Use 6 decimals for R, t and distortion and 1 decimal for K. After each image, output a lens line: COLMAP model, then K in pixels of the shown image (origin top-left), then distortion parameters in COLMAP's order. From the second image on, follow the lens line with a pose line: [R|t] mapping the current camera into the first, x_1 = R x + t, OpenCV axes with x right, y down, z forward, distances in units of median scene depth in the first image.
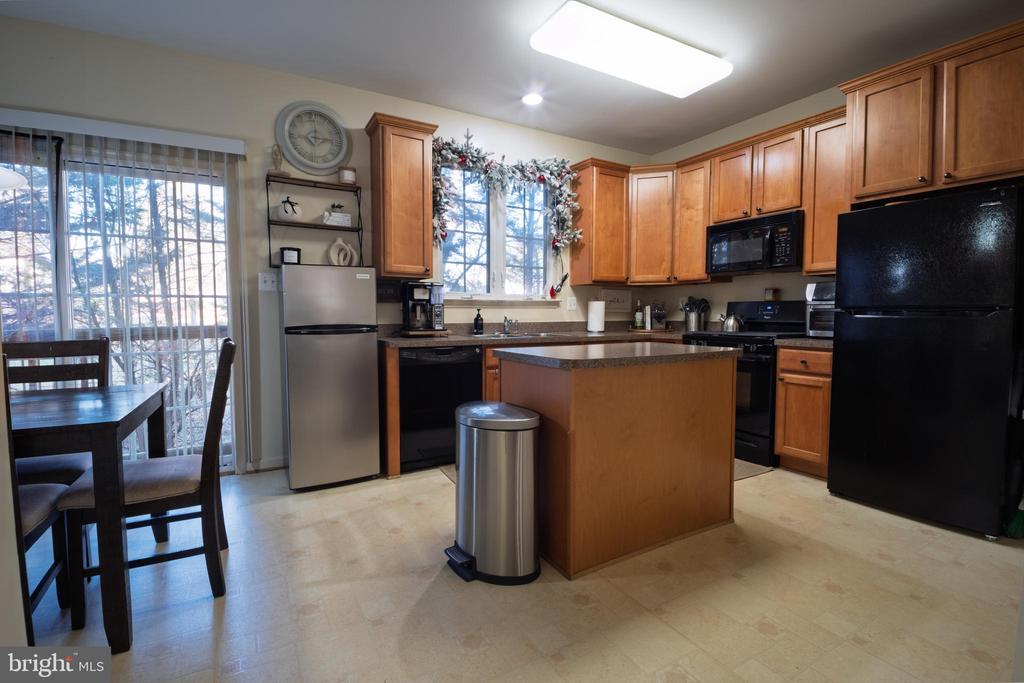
lens RADIAL K [[465.4, 0, 512.0], [0, 465.4, 341.5], [0, 0, 1]] dist [0.000221, -0.000153]
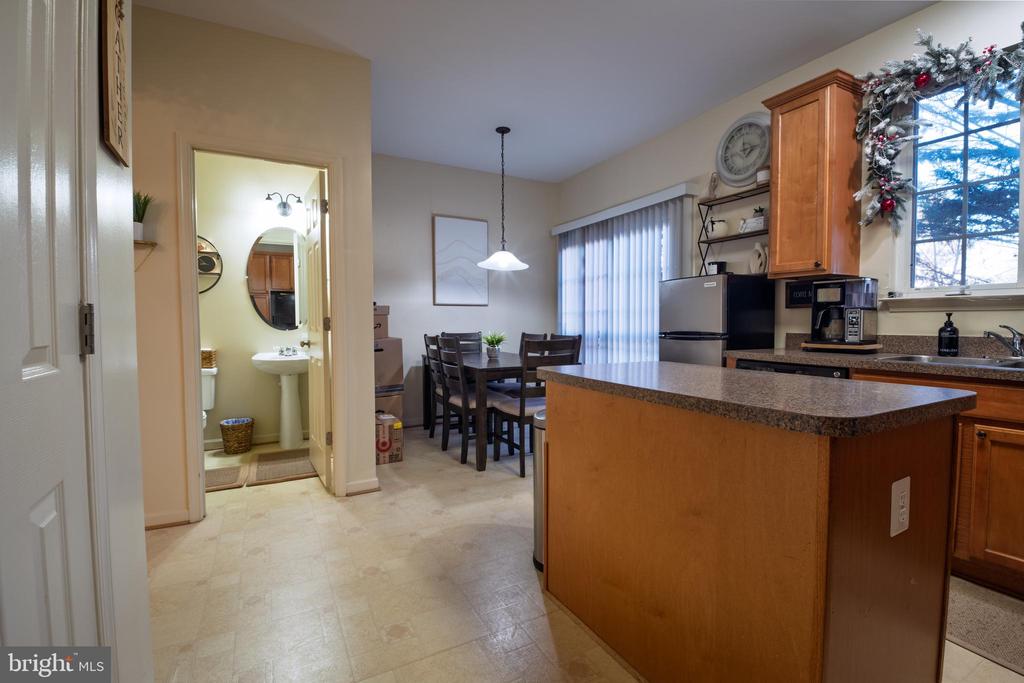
lens RADIAL K [[465.4, 0, 512.0], [0, 465.4, 341.5], [0, 0, 1]] dist [0.000221, -0.000153]
pose [[-0.039779, 0.044264, -0.998228, 0.642950], [-0.056119, 0.997342, 0.046461, -0.035162], [0.997631, 0.057868, -0.037189, 0.553583]]
